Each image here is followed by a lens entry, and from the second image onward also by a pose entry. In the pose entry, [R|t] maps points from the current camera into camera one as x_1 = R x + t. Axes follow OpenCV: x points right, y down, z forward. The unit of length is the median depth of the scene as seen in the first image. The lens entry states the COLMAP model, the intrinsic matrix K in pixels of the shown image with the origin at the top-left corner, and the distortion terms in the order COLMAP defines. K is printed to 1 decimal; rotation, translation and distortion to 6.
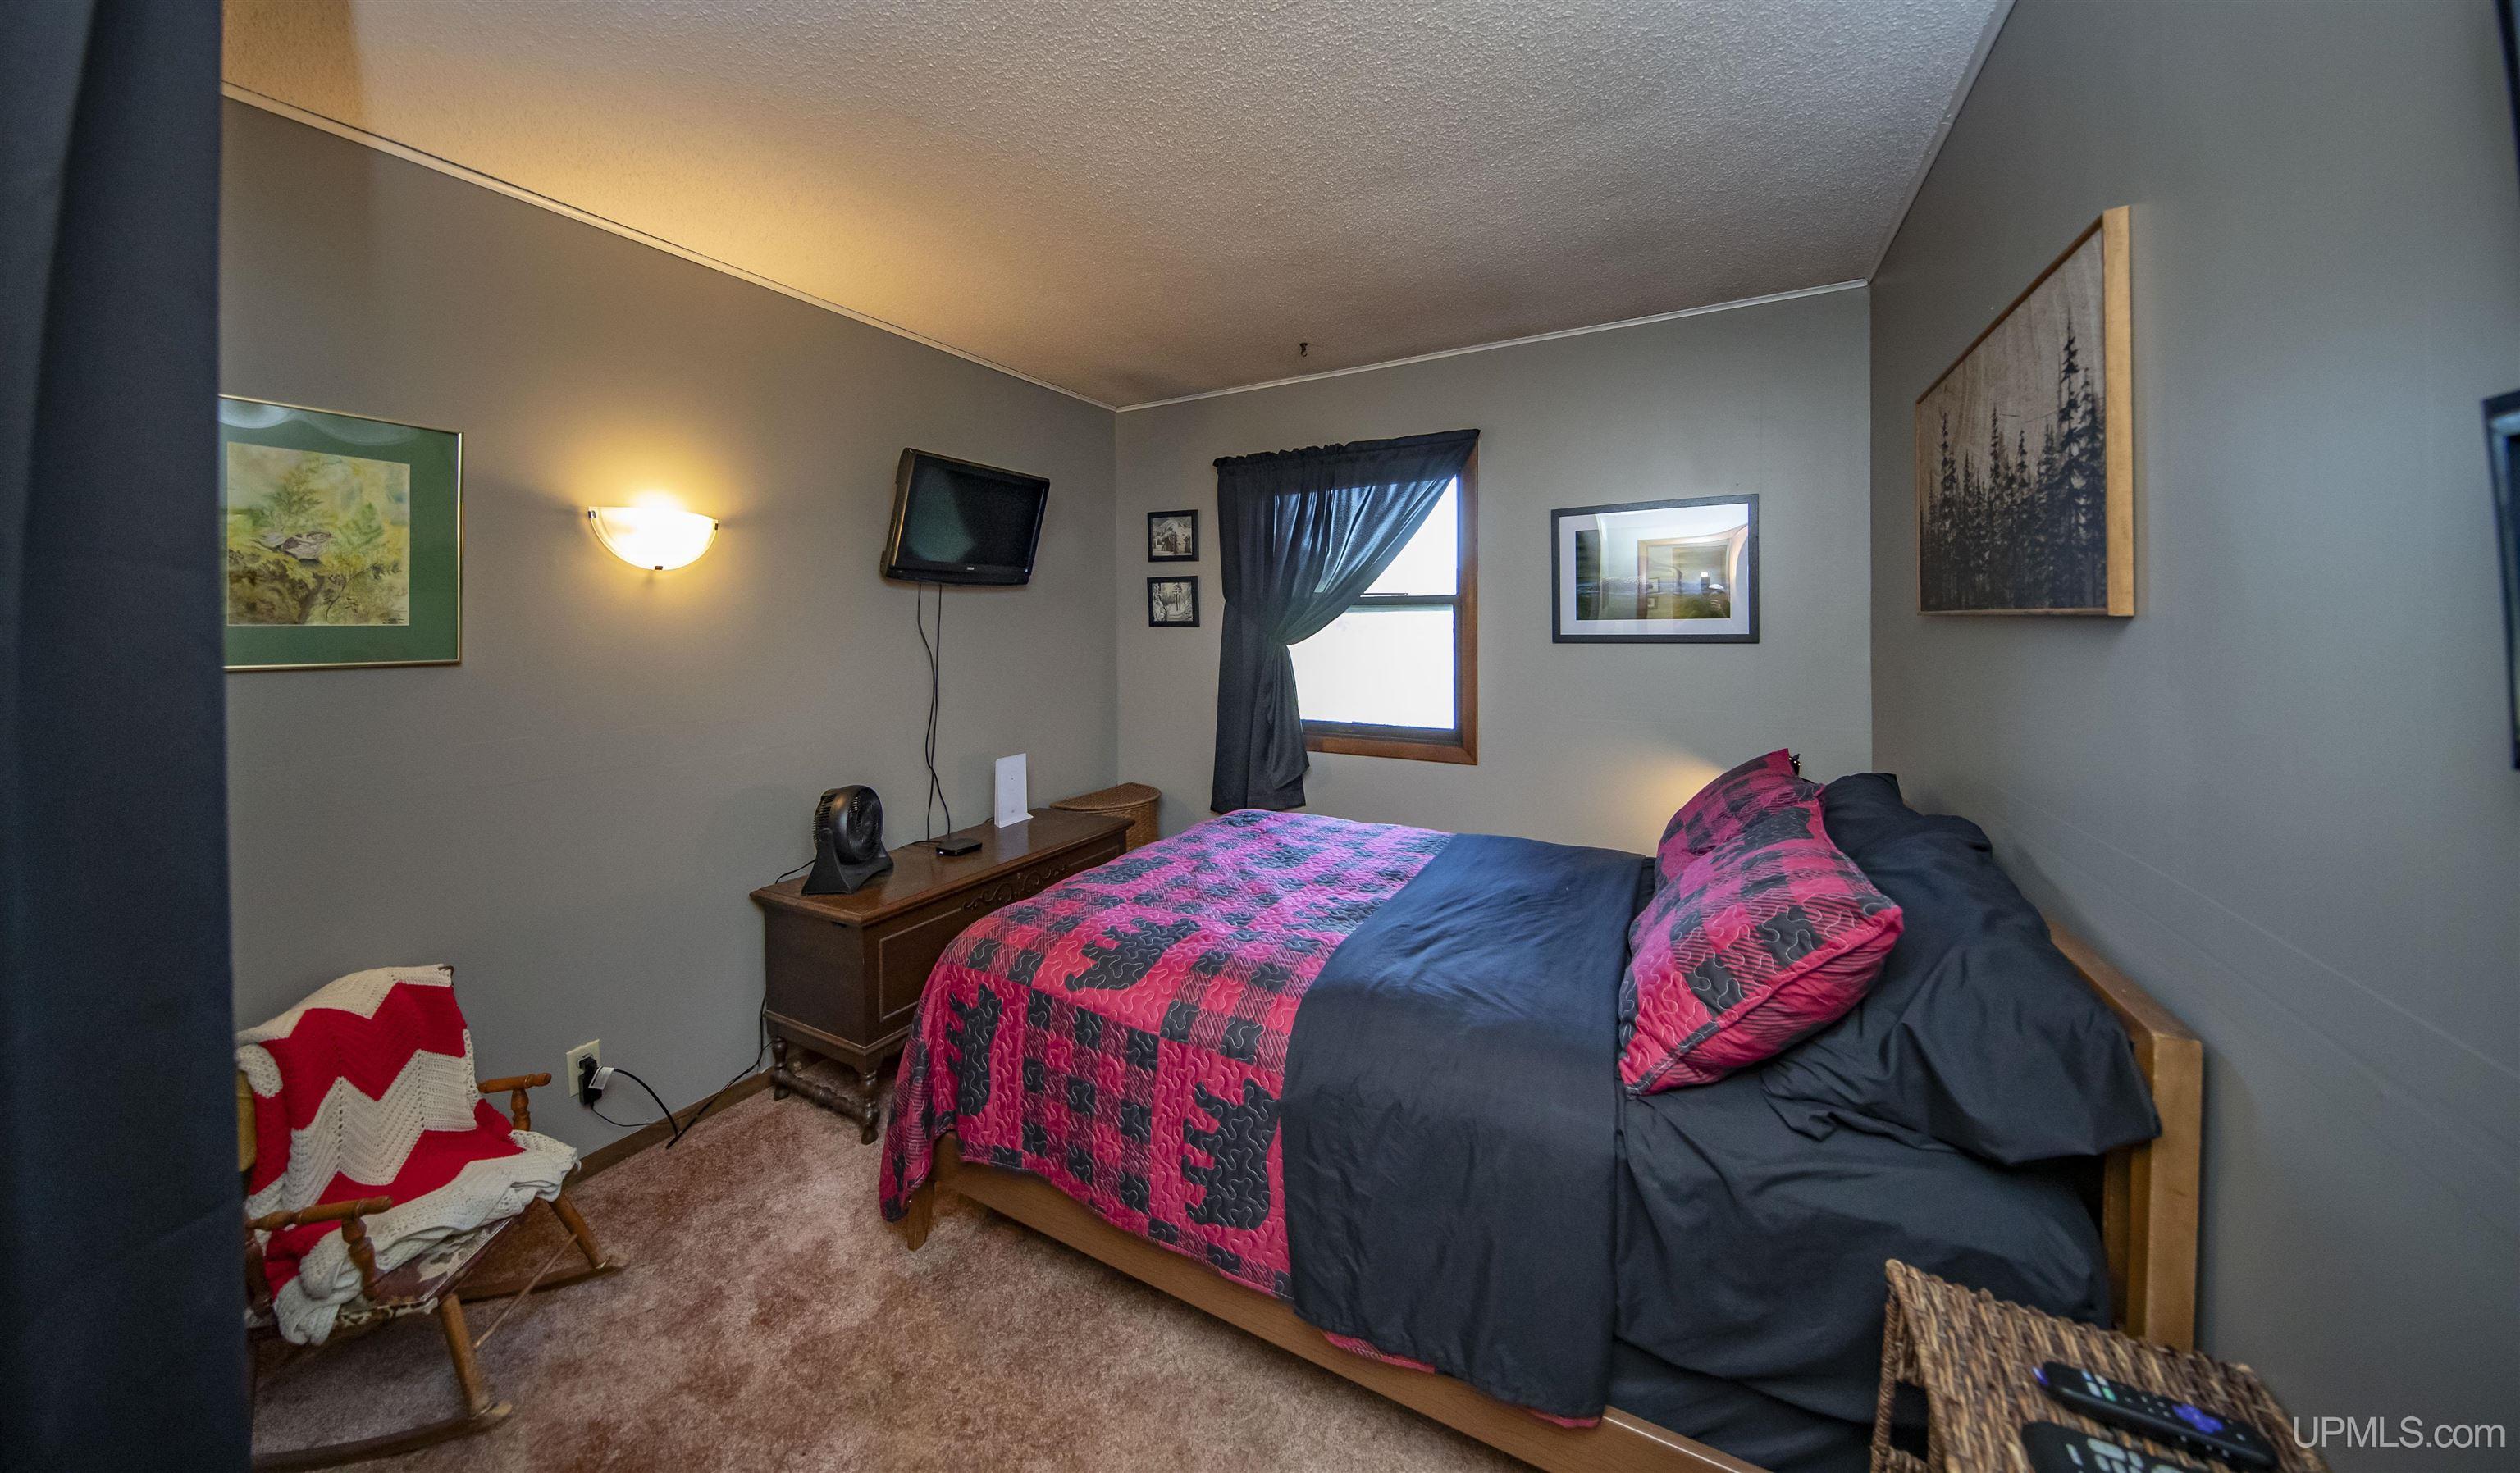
lens RADIAL K [[799.0, 0, 1256.1], [0, 799.0, 626.5], [0, 0, 1]] dist [-0.007565, -0.000161]
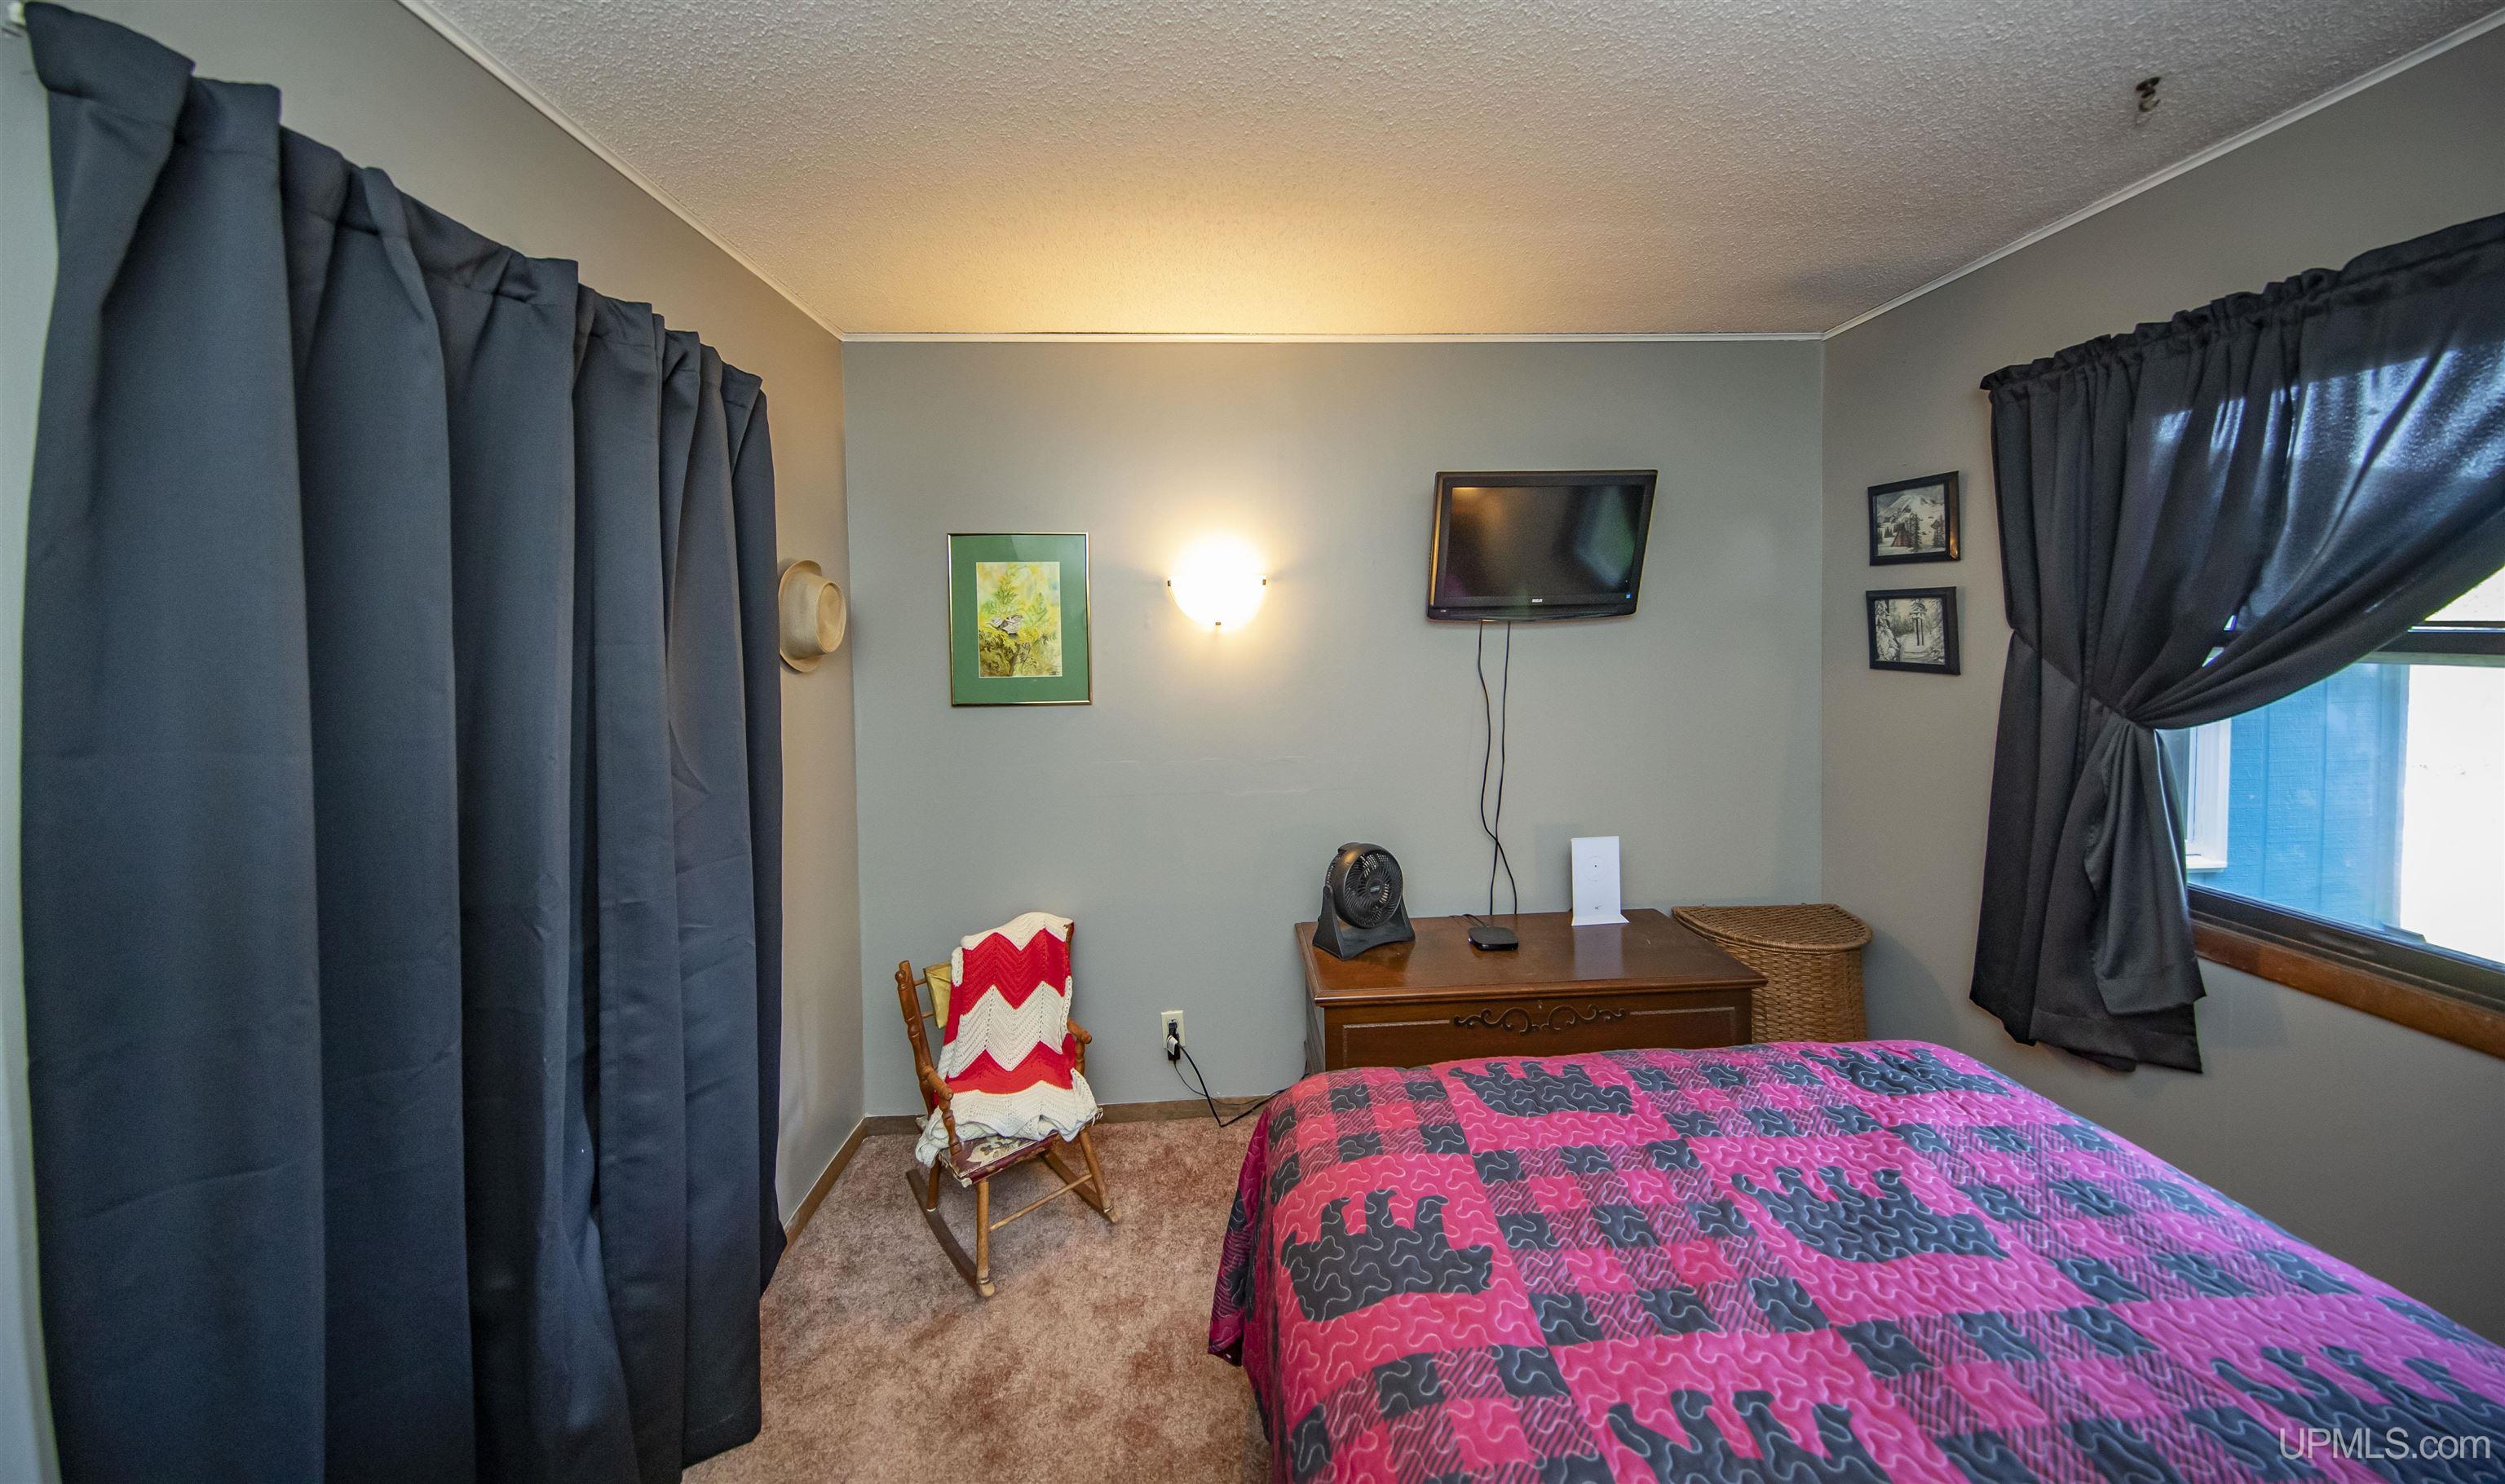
lens RADIAL K [[785.9, 0, 1252.9], [0, 785.9, 646.4], [0, 0, 1]] dist [0.015676, -0.009468]
pose [[0.527056, 0.020762, -0.849577, 0.171504], [0.013892, 0.999357, 0.033041, -0.055044], [0.849717, -0.029217, 0.526429, 0.317352]]
